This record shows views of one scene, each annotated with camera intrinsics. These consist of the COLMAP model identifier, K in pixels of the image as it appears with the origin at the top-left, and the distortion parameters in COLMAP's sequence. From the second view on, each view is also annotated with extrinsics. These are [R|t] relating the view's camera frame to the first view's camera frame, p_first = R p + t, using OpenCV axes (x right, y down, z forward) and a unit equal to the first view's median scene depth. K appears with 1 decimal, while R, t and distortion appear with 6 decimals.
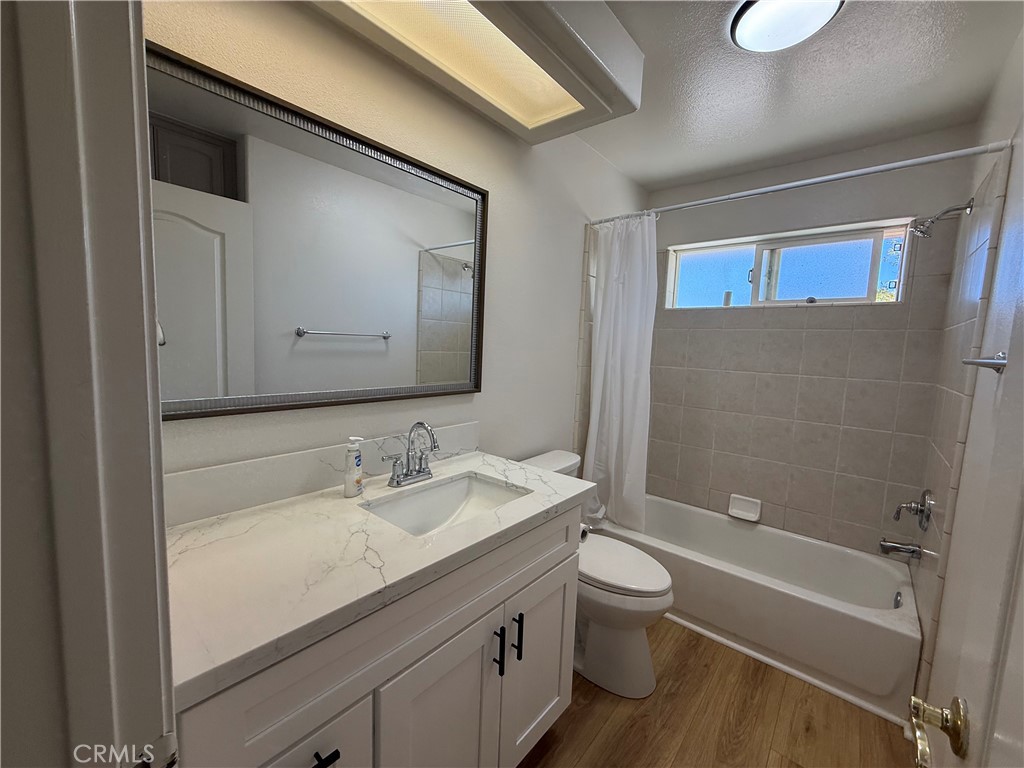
lens RADIAL K [[409.2, 0, 512.0], [0, 409.2, 384.0], [0, 0, 1]] dist [0.001312, -0.000072]
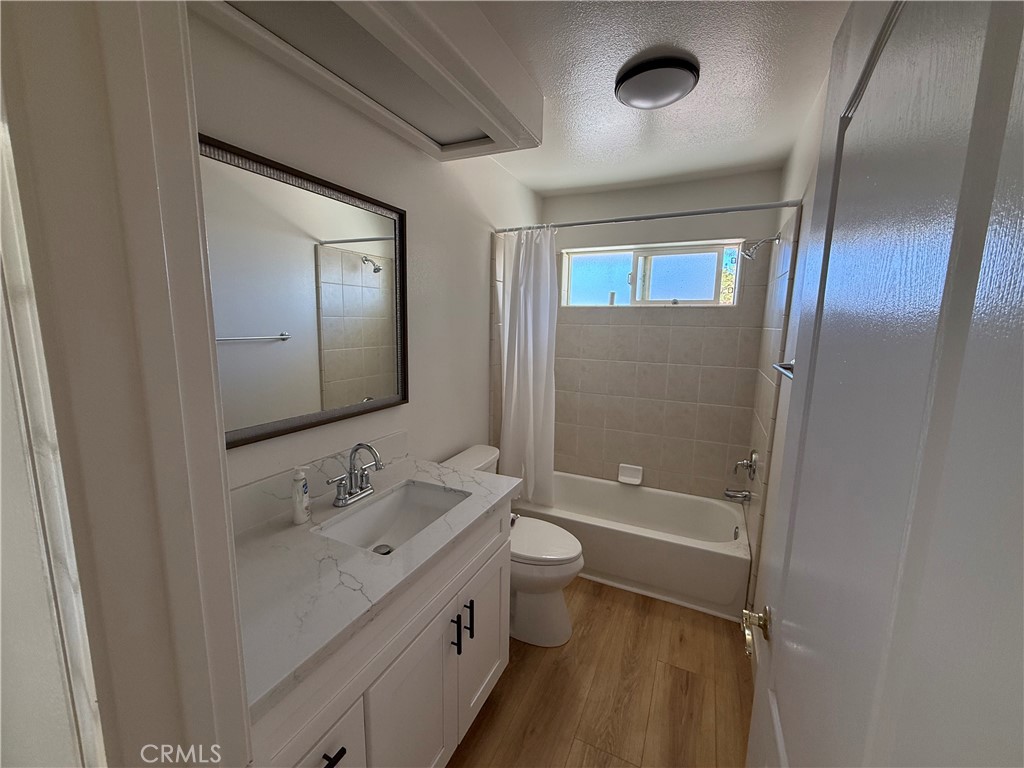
lens RADIAL K [[409.2, 0, 512.0], [0, 409.2, 384.0], [0, 0, 1]] dist [0.001312, -0.000072]
pose [[0.965800, -0.061129, 0.251980, -0.078422], [0.045629, 0.996715, 0.066910, -0.083750], [-0.255242, -0.053124, 0.965417, -0.084074]]
